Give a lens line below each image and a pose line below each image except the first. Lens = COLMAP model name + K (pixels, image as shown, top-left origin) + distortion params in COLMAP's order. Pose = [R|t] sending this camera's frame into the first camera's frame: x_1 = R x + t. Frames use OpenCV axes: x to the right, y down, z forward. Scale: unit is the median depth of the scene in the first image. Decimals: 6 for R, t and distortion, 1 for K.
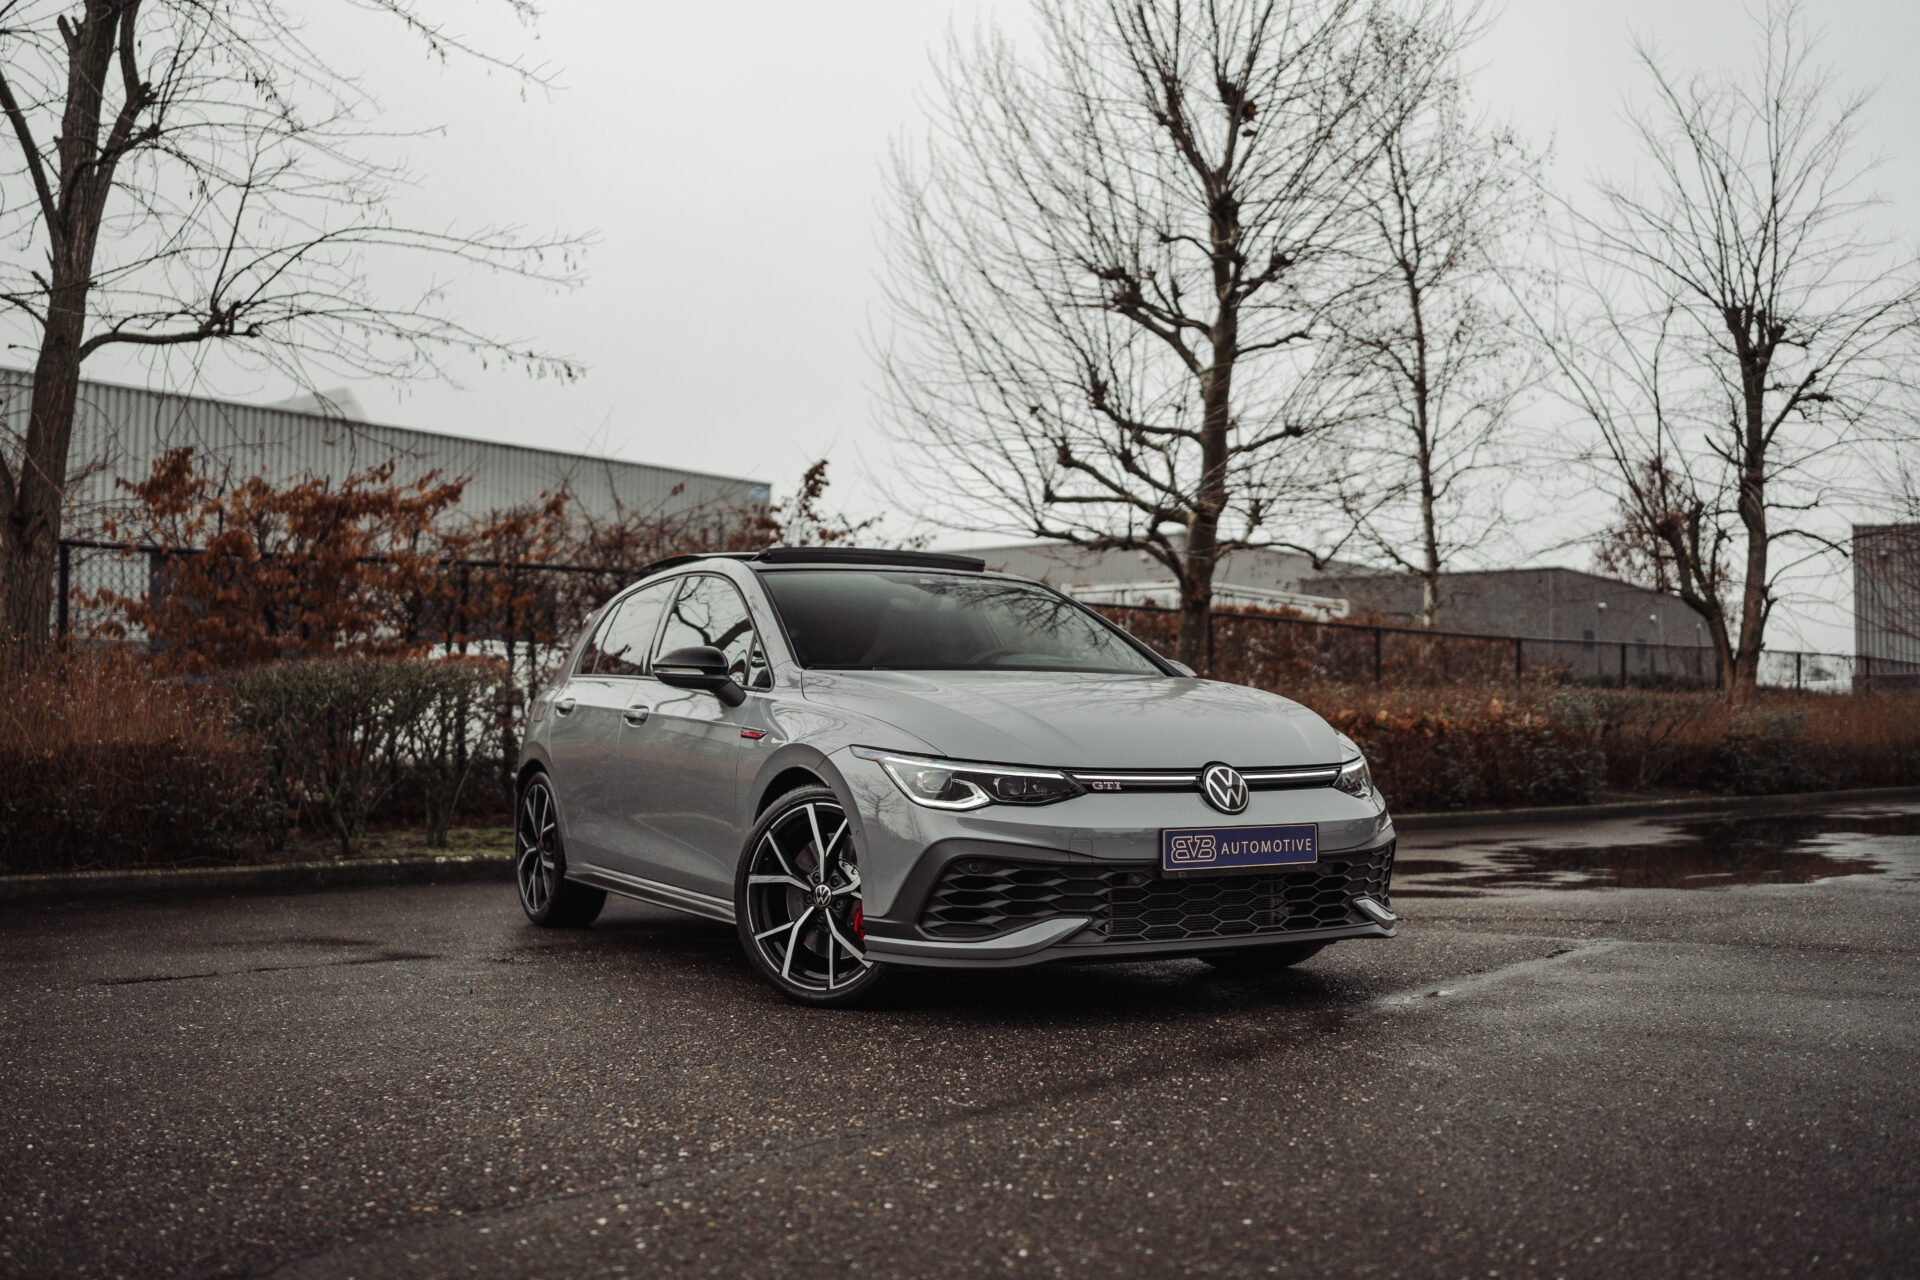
lens RADIAL K [[1849.5, 0, 960.0], [0, 1849.5, 640.0], [0, 0, 1]] dist [-0.175671, 0.189038]
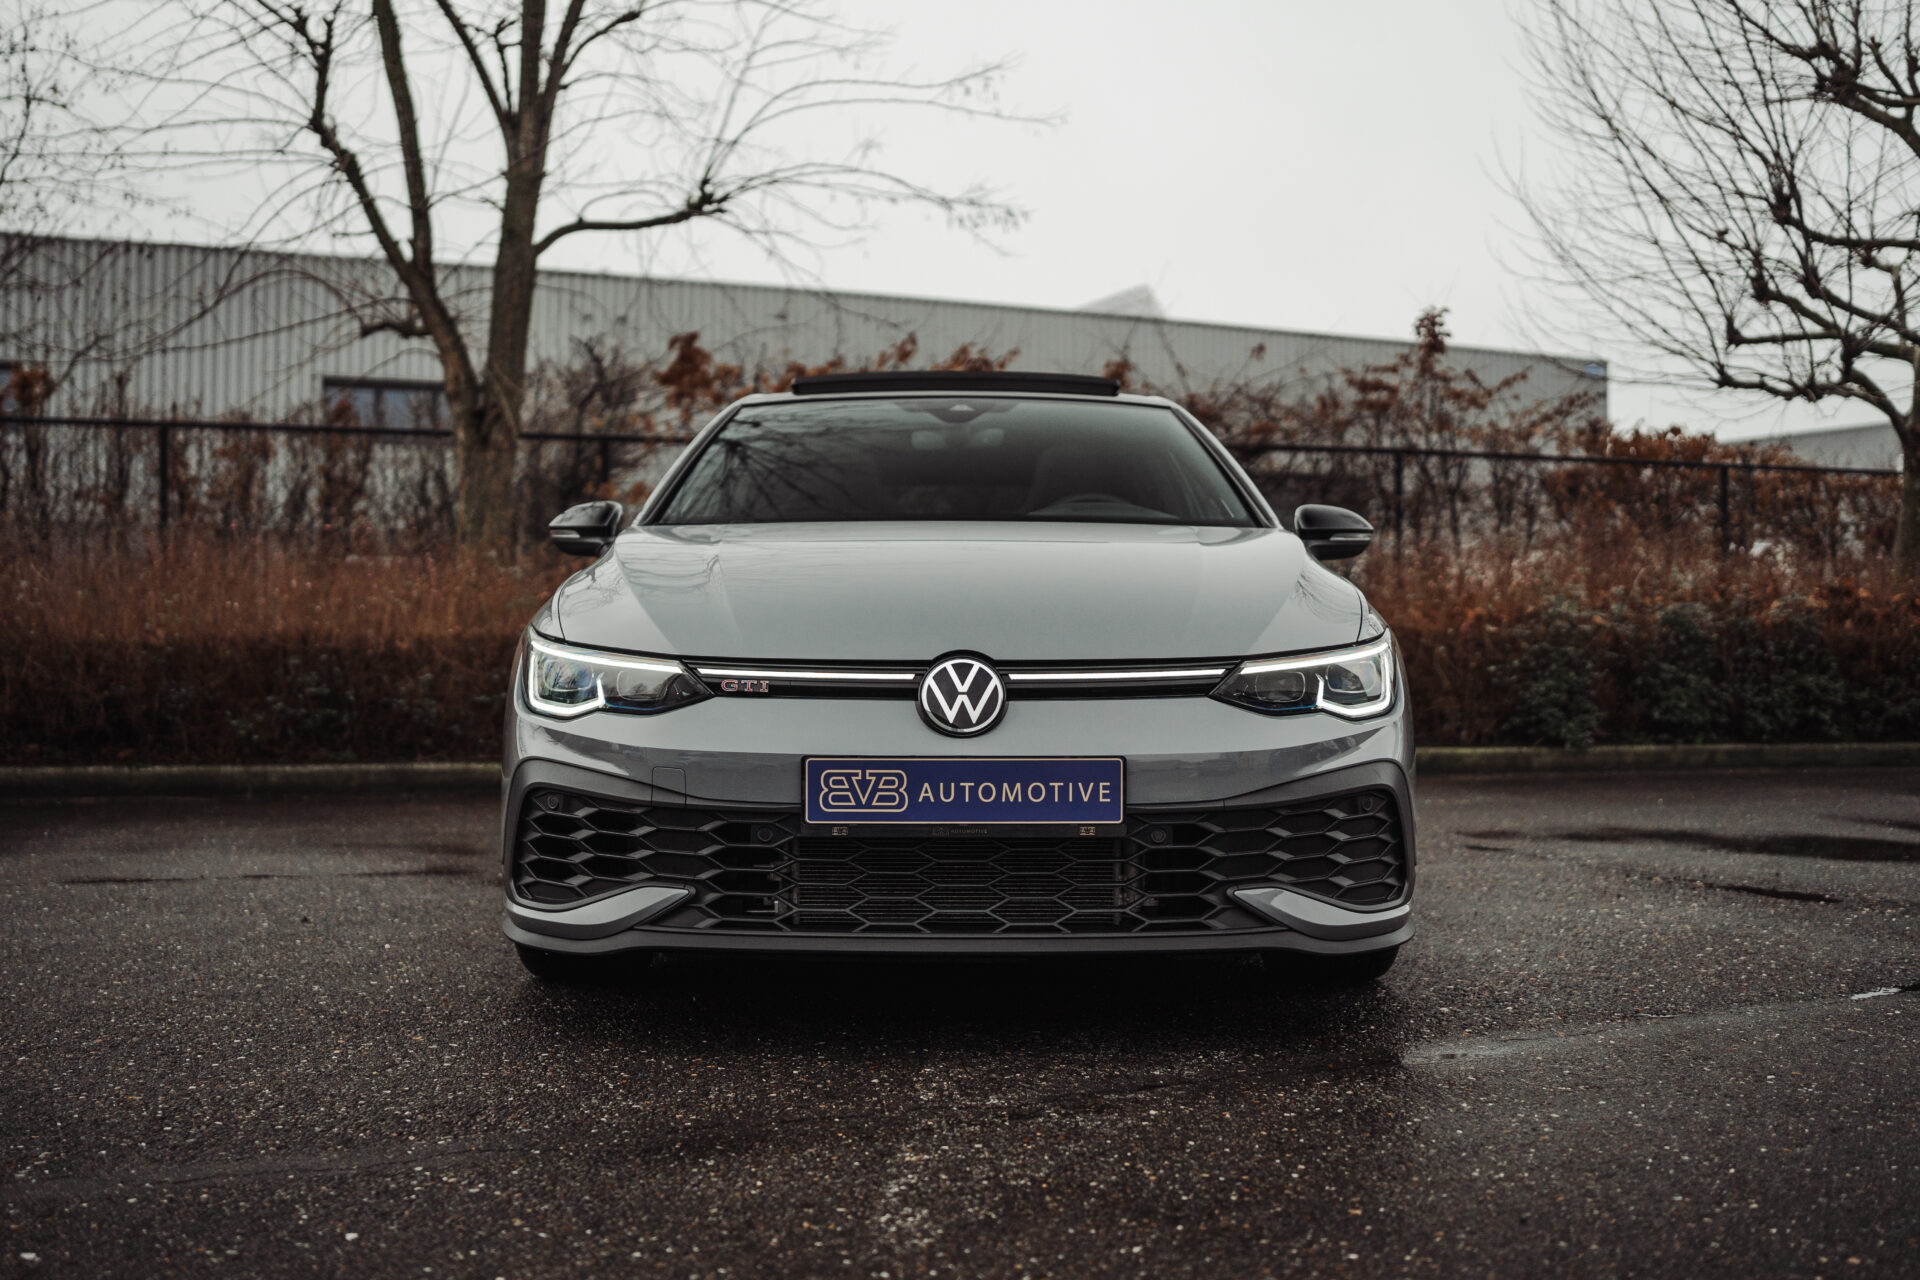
lens RADIAL K [[1849.5, 0, 960.0], [0, 1849.5, 640.0], [0, 0, 1]] dist [-0.175671, 0.189038]
pose [[0.879027, 0.004923, -0.476747, 0.147483], [0.021303, 0.998542, 0.049590, 0.010647], [0.476296, -0.053747, 0.877641, 0.154024]]
